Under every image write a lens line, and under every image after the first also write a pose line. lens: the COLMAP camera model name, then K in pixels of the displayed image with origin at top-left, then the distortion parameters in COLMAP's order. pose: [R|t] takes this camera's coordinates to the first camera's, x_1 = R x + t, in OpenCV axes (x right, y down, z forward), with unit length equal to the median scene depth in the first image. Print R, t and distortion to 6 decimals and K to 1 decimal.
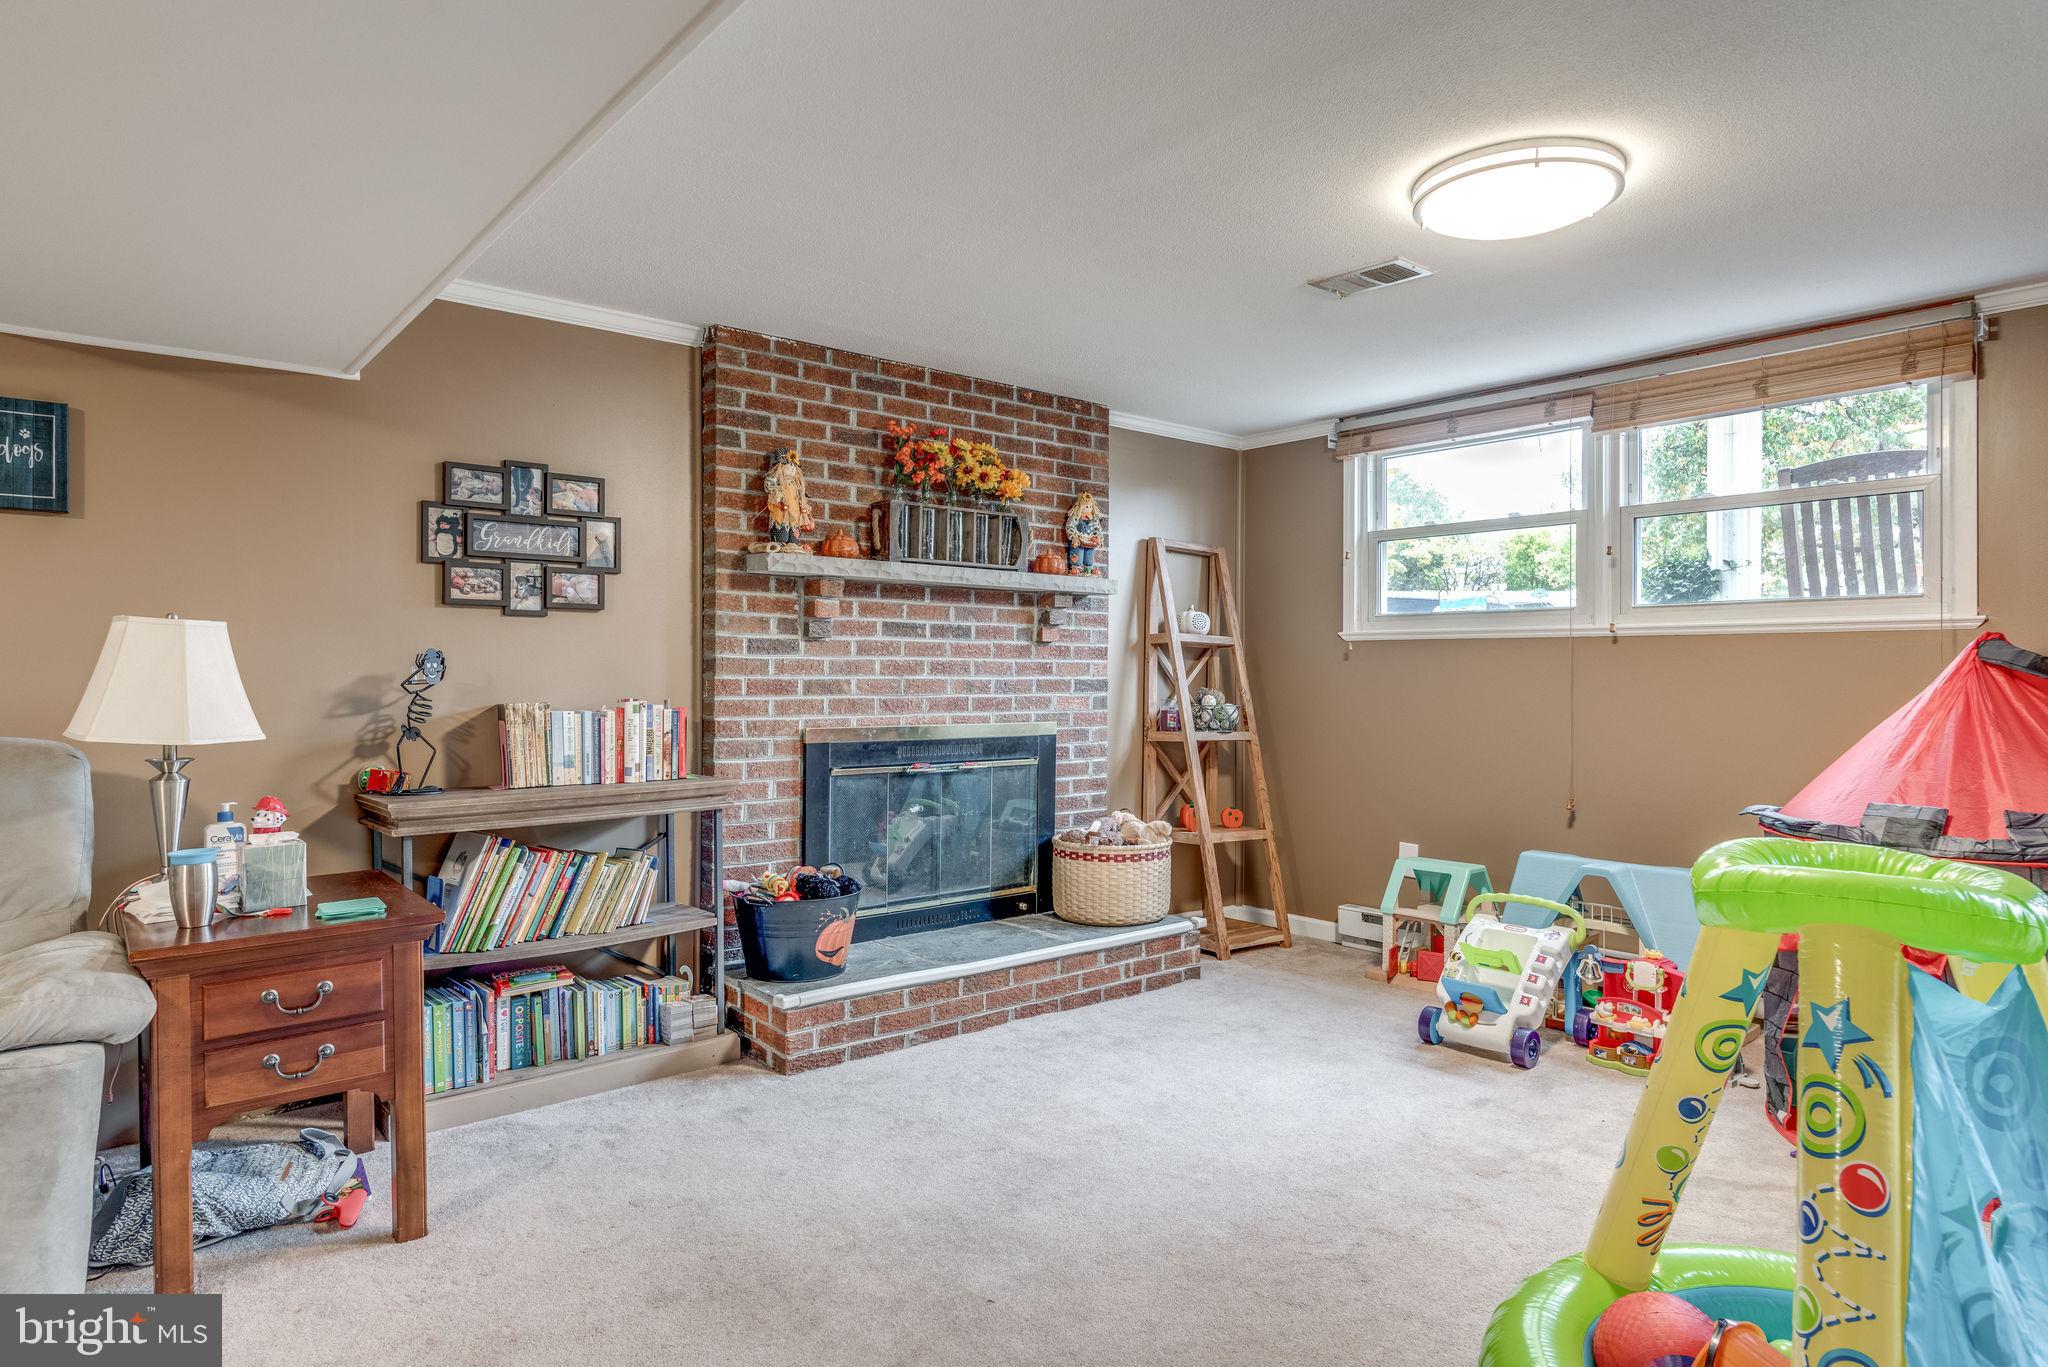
lens RADIAL K [[1182.1, 0, 1028.6], [0, 1182.1, 670.7], [0, 0, 1]] dist [-0.005393, 0.001521]
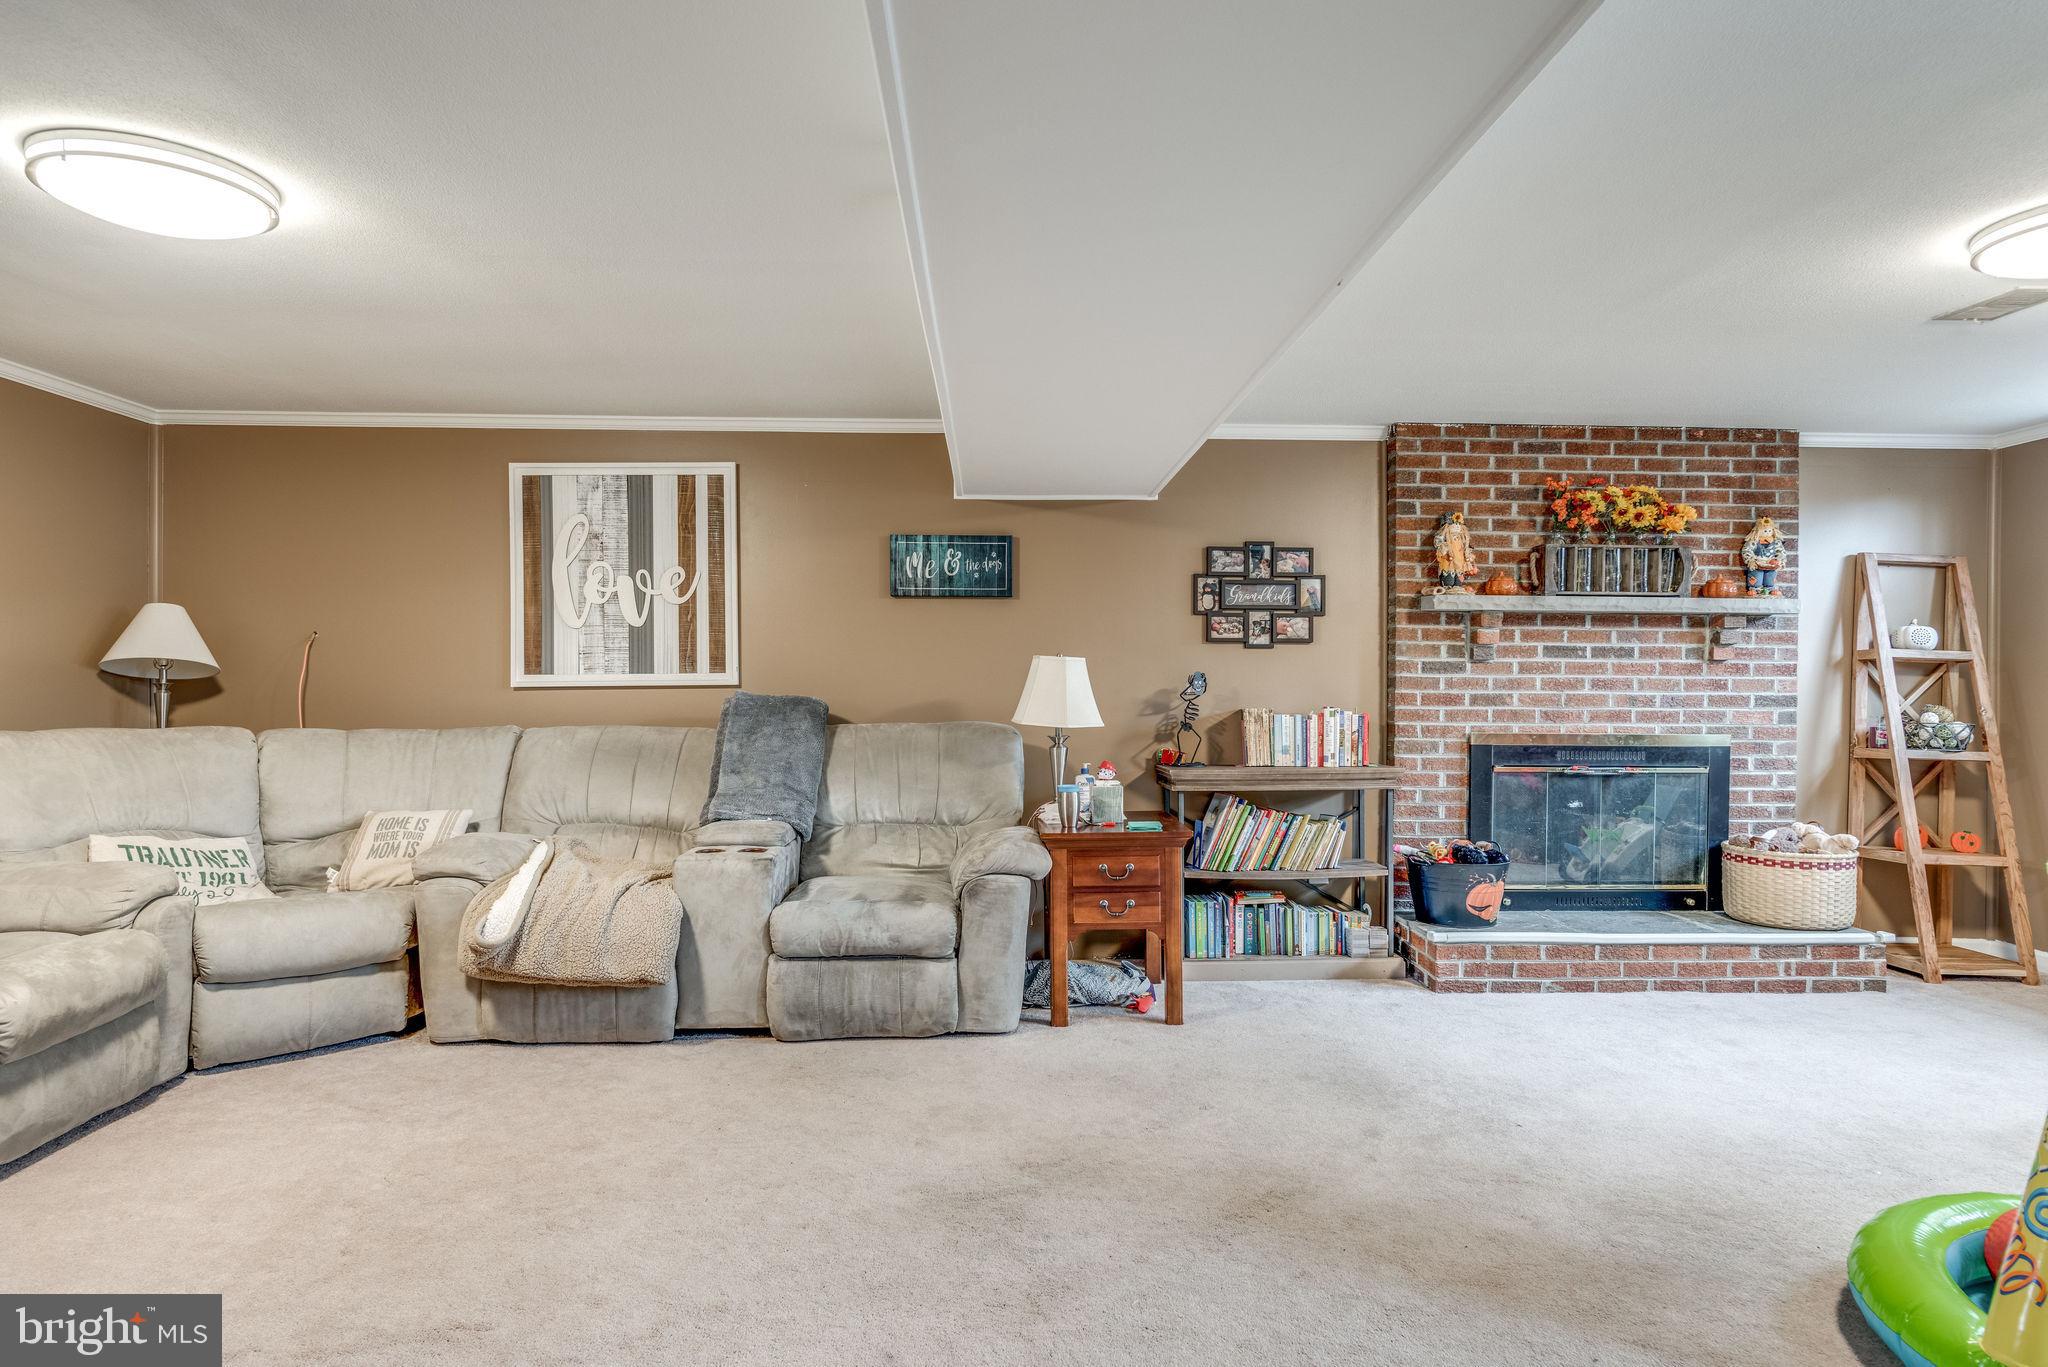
lens RADIAL K [[1182.1, 0, 1028.6], [0, 1182.1, 670.7], [0, 0, 1]] dist [-0.005393, 0.001521]
pose [[0.791860, -0.006997, -0.610662, 0.213822], [-0.001382, 0.999911, -0.013249, 0.000503], [0.610701, 0.011336, 0.791780, -0.289342]]
